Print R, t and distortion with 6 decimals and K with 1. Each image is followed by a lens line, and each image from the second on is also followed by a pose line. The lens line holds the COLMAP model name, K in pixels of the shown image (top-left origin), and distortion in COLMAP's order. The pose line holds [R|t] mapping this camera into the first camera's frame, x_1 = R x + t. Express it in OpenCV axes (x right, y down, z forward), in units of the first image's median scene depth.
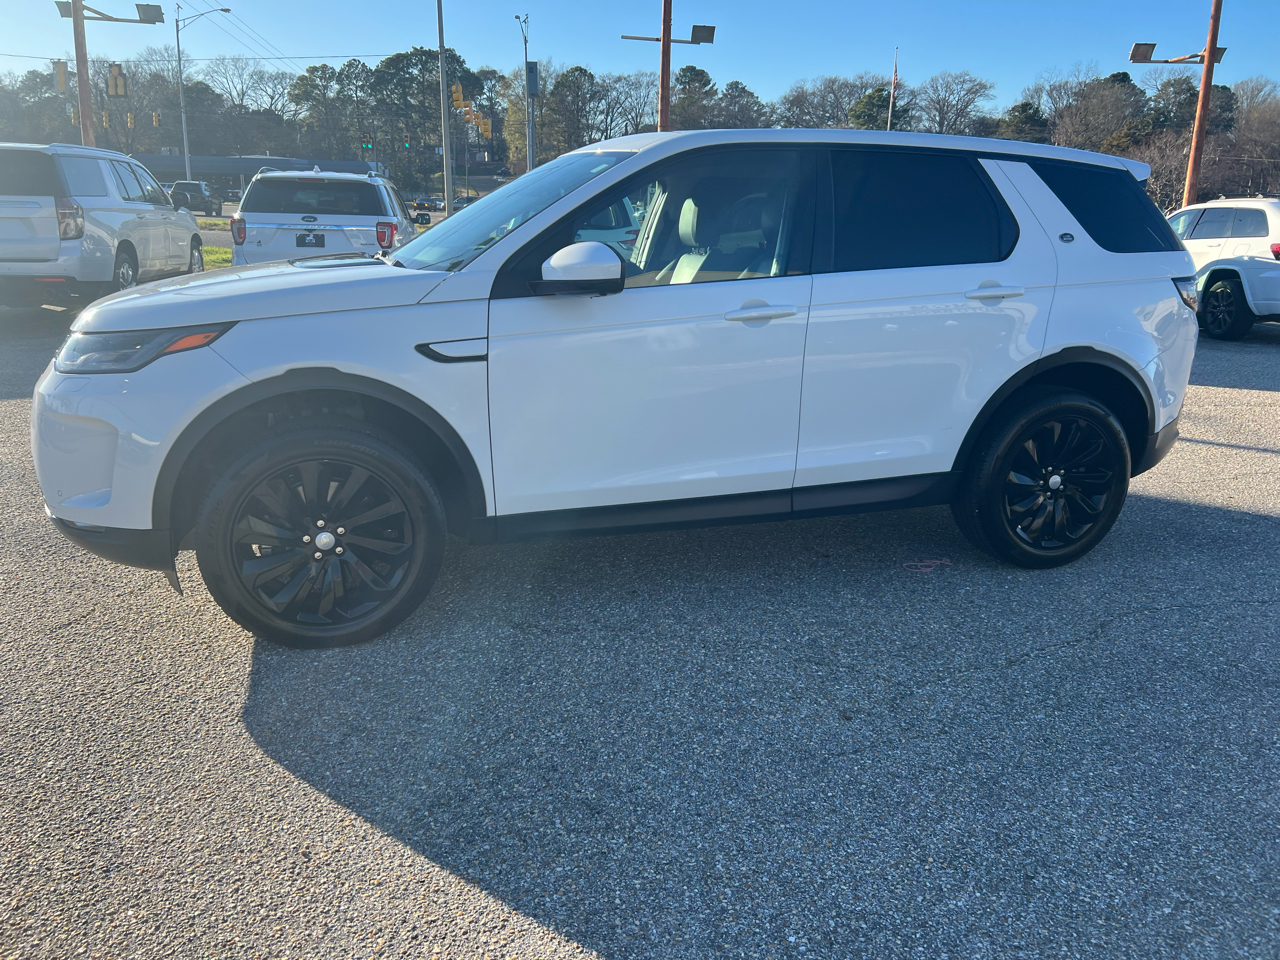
lens RADIAL K [[953.0, 0, 621.5], [0, 953.0, 472.1], [0, 0, 1]] dist [0.049676, -0.047077]
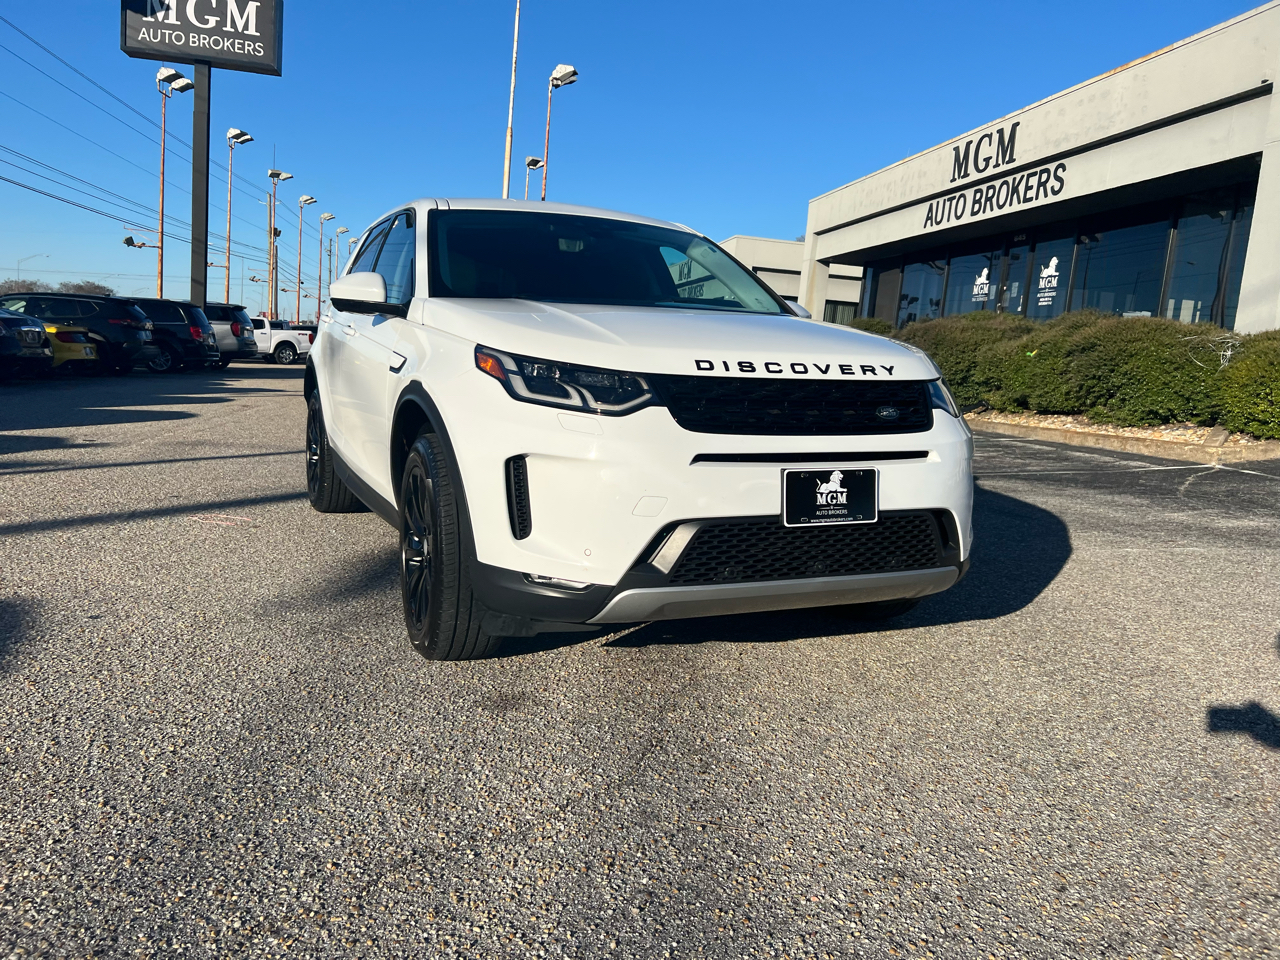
lens RADIAL K [[967.7, 0, 627.0], [0, 967.7, 482.4], [0, 0, 1]] dist [0.046580, -0.050746]
pose [[-0.107063, -0.161798, 0.980999, -1.472938], [0.203046, 0.962318, 0.180876, -0.276868], [-0.973298, 0.218553, -0.070176, 1.337635]]
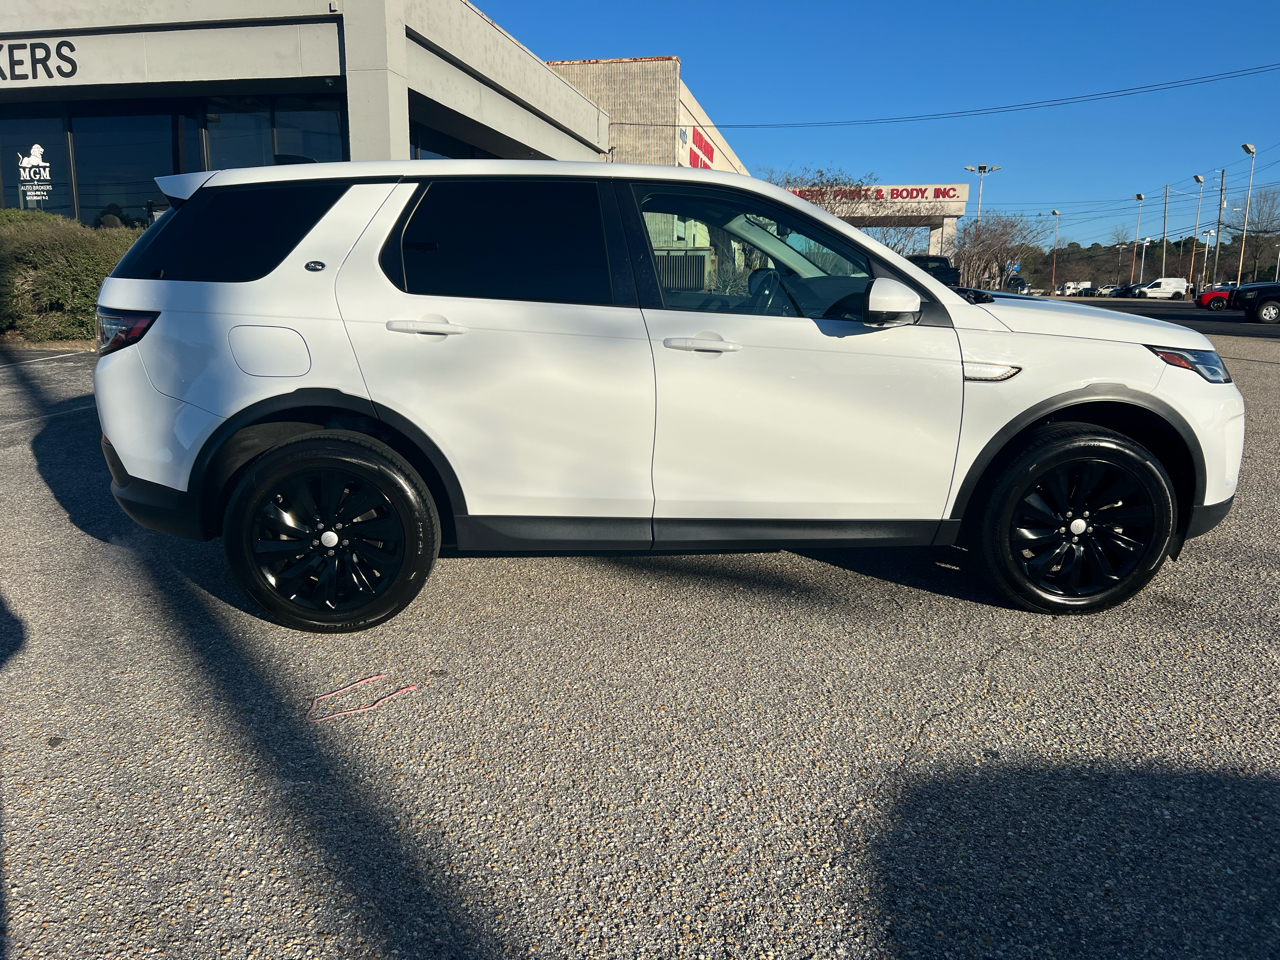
lens RADIAL K [[966.4, 0, 624.7], [0, 966.4, 483.7], [0, 0, 1]] dist [0.046755, -0.050246]
pose [[-0.971154, -0.076486, 0.225852, -0.103512], [0.038760, 0.883927, 0.466015, -0.709581], [-0.235280, 0.461327, -0.855465, 2.681562]]
